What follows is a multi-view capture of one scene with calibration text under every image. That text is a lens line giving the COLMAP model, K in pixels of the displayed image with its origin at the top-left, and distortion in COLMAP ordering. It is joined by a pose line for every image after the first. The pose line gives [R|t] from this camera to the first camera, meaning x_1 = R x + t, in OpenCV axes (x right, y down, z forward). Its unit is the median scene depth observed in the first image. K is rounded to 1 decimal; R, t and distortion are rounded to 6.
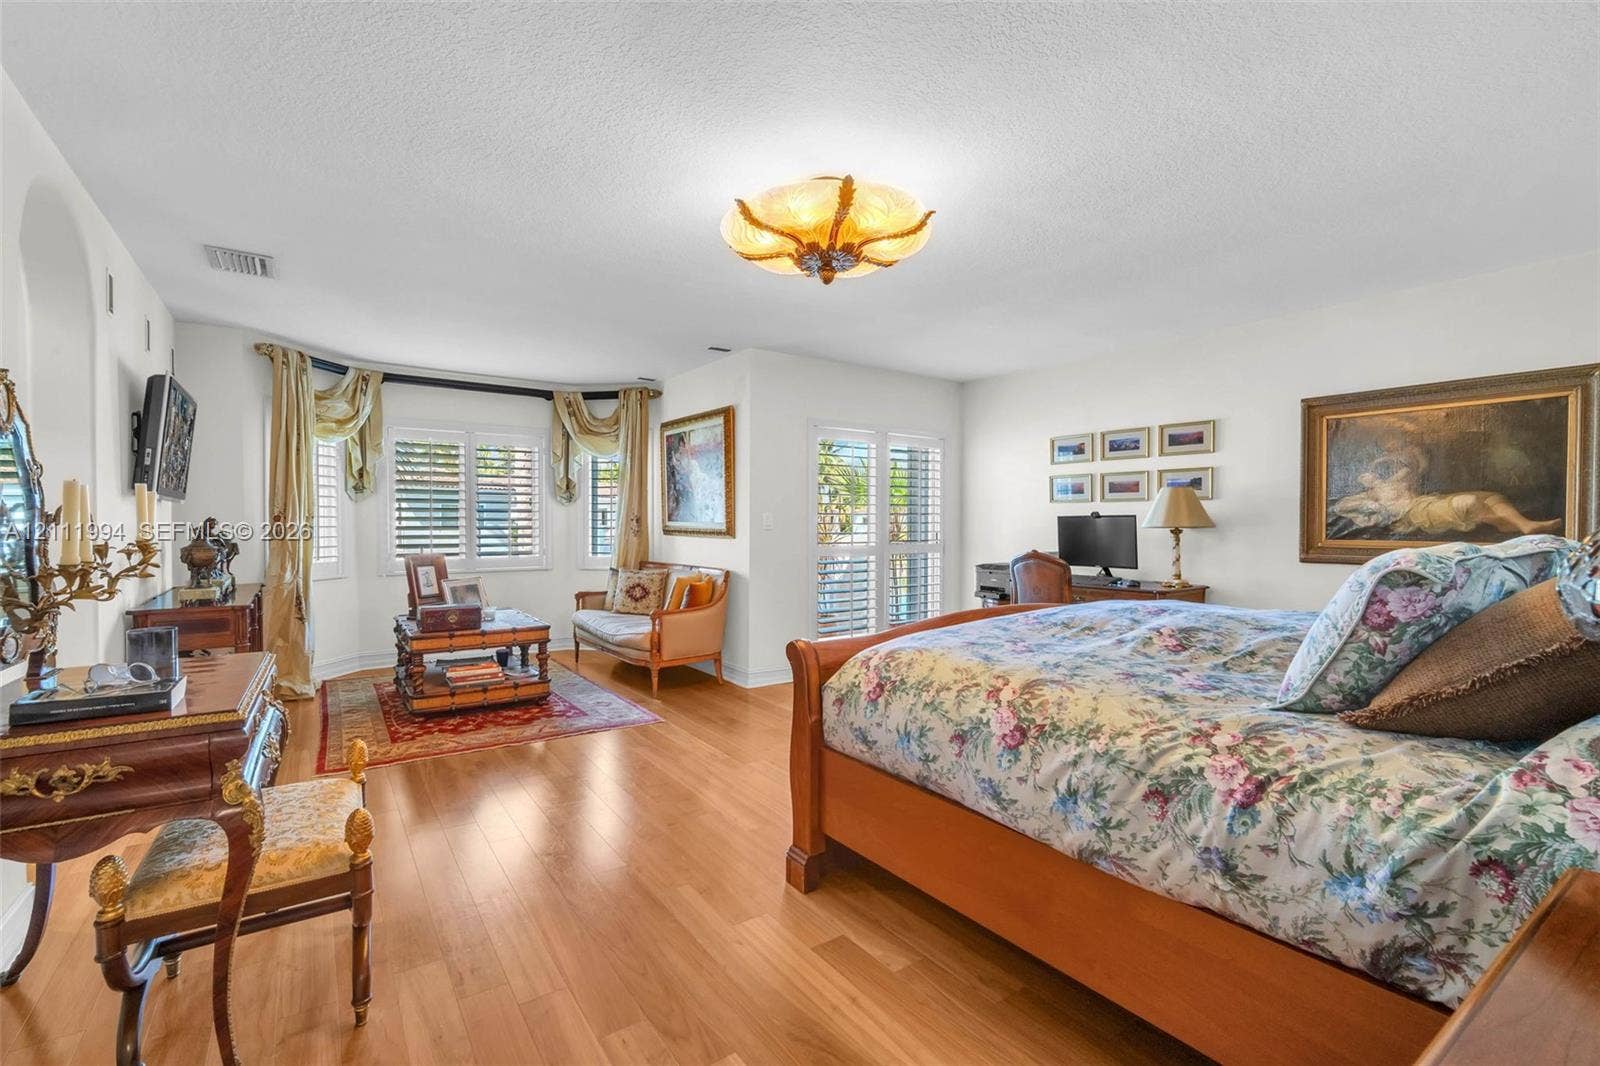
lens RADIAL K [[710.6, 0, 798.2], [0, 710.6, 532.4], [0, 0, 1]] dist [-0.012392, 0.003601]
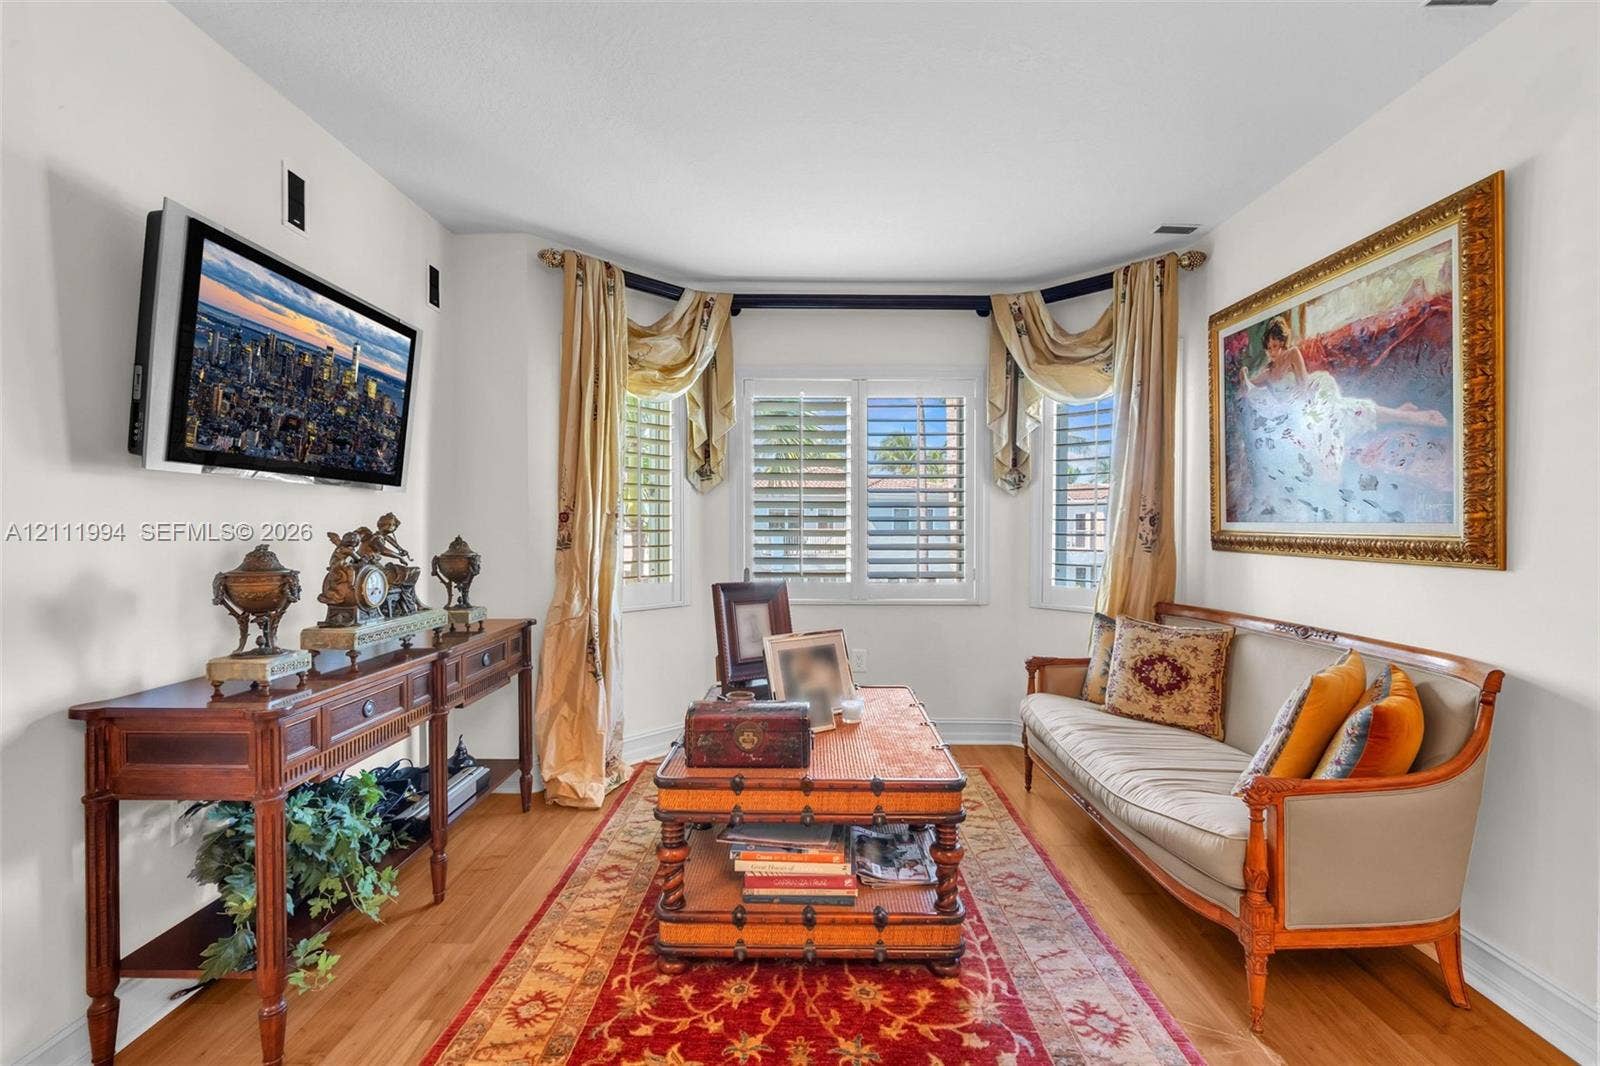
lens RADIAL K [[710.6, 0, 800.9], [0, 710.6, 533.5], [0, 0, 1]] dist [-0.012392, 0.003601]
pose [[0.819368, 0.007127, -0.573223, -0.154485], [-0.009097, 0.999958, -0.000570, -0.005256], [0.573195, 0.005682, 0.819399, 0.485339]]
